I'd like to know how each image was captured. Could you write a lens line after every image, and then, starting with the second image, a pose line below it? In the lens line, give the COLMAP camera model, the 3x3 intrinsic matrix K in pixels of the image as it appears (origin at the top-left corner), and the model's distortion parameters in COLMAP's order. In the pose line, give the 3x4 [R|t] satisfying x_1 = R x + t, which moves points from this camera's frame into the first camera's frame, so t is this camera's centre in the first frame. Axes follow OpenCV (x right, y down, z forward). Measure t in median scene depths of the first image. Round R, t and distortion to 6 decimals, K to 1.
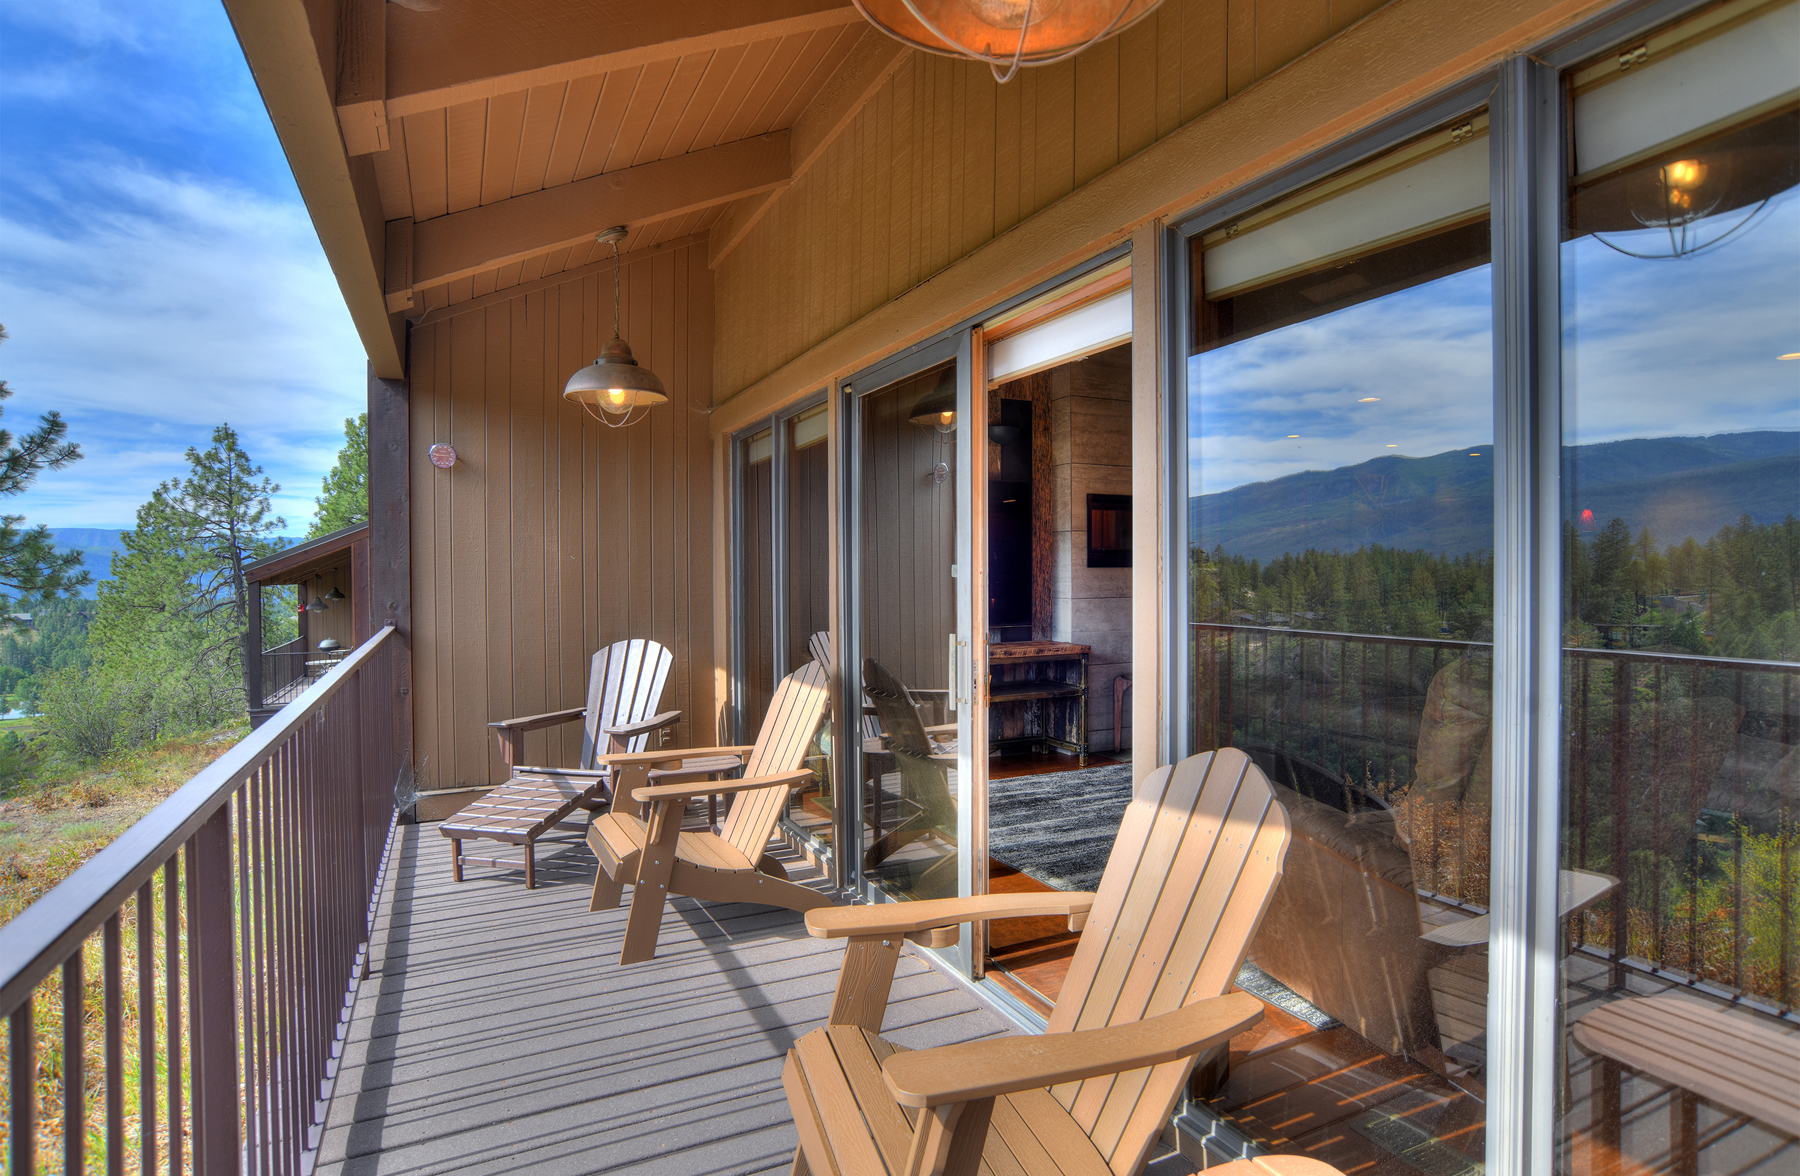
lens RADIAL K [[953.1, 0, 911.3], [0, 953.1, 584.0], [0, 0, 1]] dist [-0.095051, 0.043354]
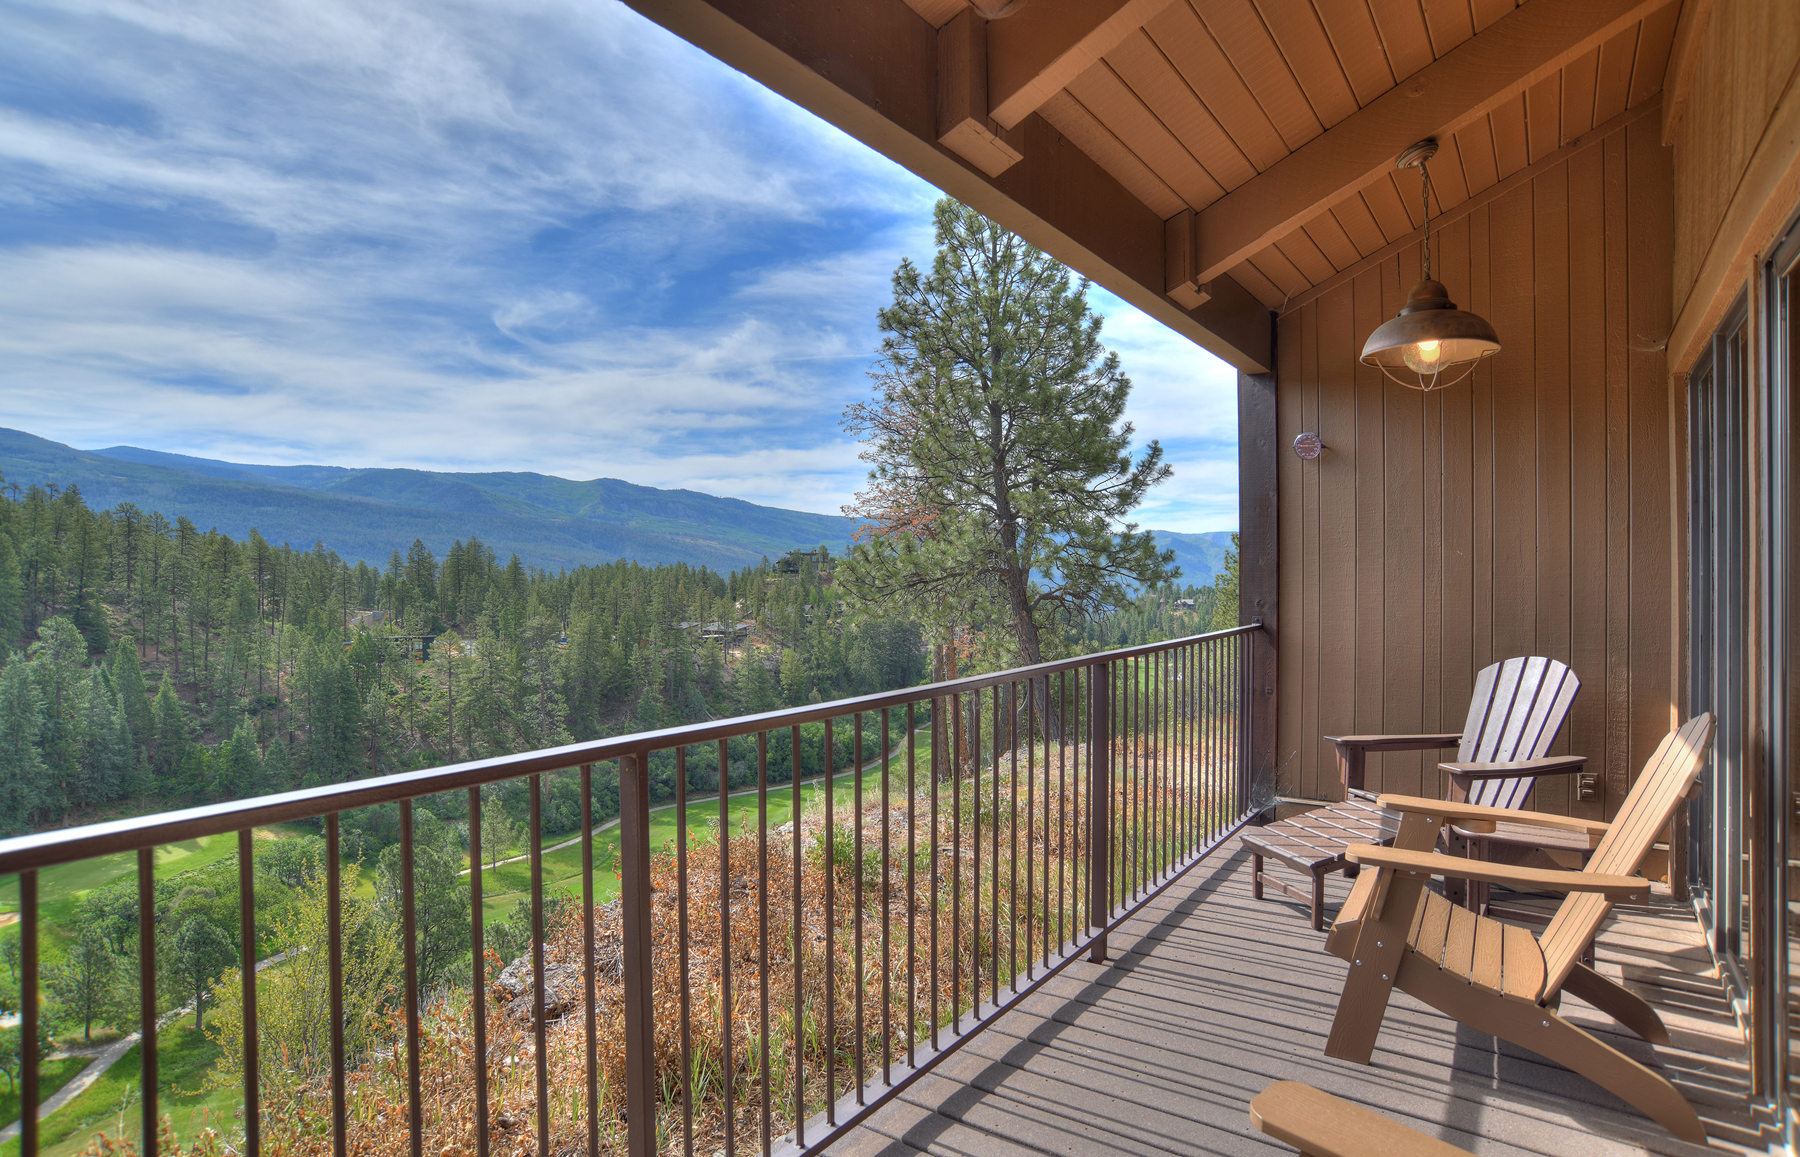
lens RADIAL K [[953.1, 0, 916.2], [0, 953.1, 566.1], [0, 0, 1]] dist [-0.095051, 0.043354]
pose [[0.462050, 0.001109, -0.886853, 0.186292], [-0.014166, 0.999881, -0.006131, -0.004811], [0.886741, 0.015396, 0.462010, 0.248705]]
